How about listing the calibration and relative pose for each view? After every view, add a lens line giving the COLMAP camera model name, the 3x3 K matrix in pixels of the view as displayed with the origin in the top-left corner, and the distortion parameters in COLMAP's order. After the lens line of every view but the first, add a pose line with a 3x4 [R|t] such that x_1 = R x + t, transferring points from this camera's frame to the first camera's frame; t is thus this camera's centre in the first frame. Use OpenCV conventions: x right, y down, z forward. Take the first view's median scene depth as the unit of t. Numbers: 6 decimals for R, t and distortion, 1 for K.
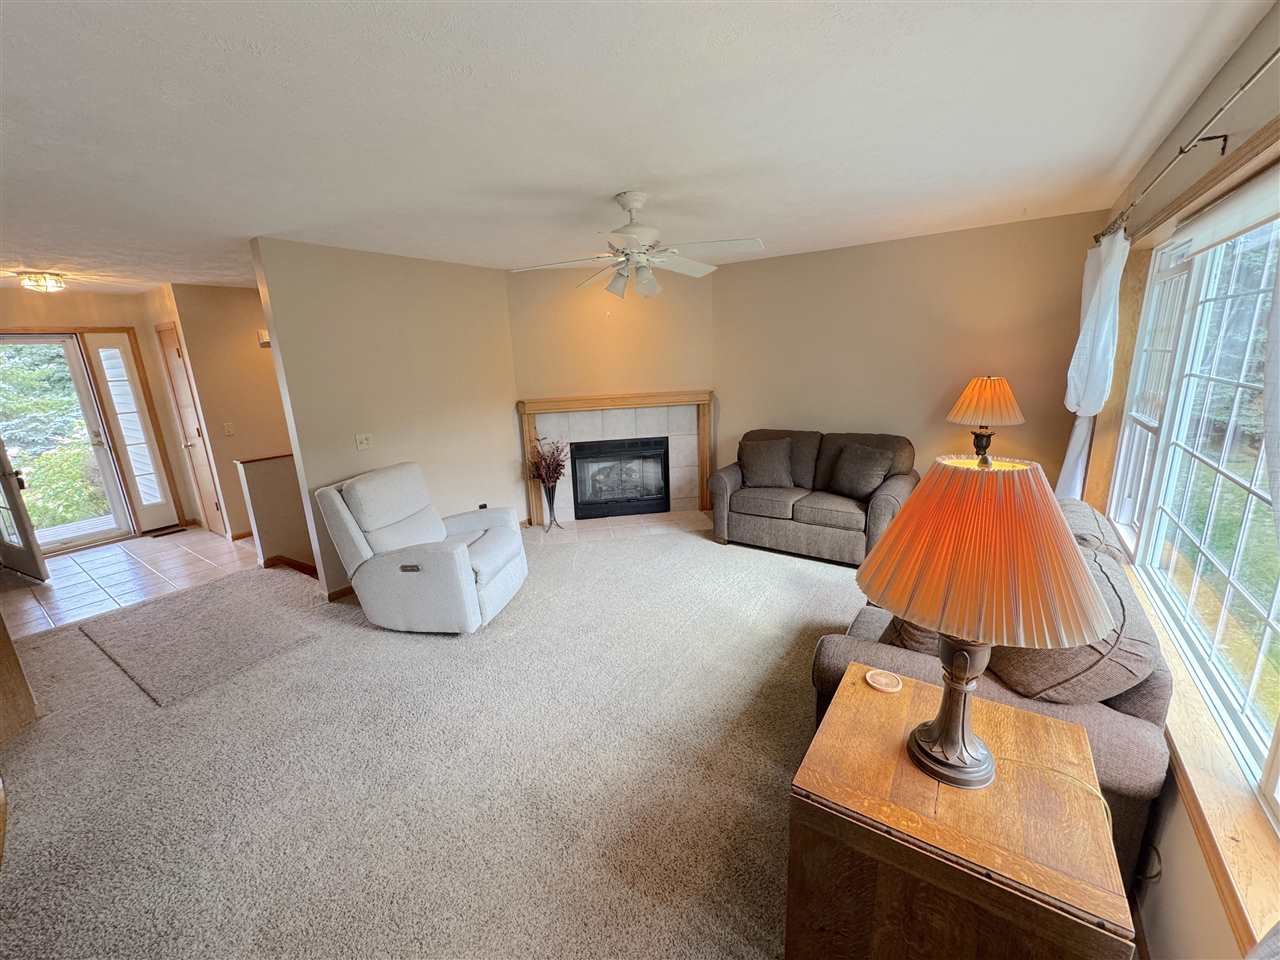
lens RADIAL K [[511.9, 0, 639.6], [0, 511.9, 475.0], [0, 0, 1]] dist [-0.003409, 0.000827]
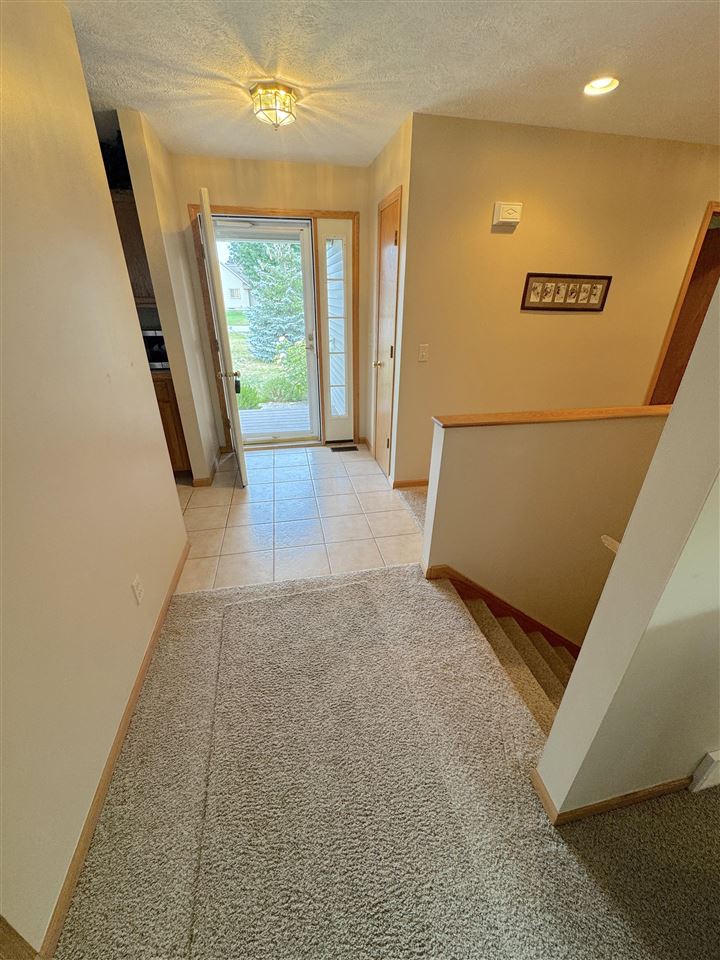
lens RADIAL K [[383.9, 0, 364.0], [0, 383.9, 481.4], [0, 0, 1]] dist [-0.003409, 0.000827]
pose [[0.724584, 0.348649, -0.594493, -0.447364], [-0.201442, 0.932072, 0.301104, -0.063155], [0.659089, -0.098419, 0.745597, 0.483845]]
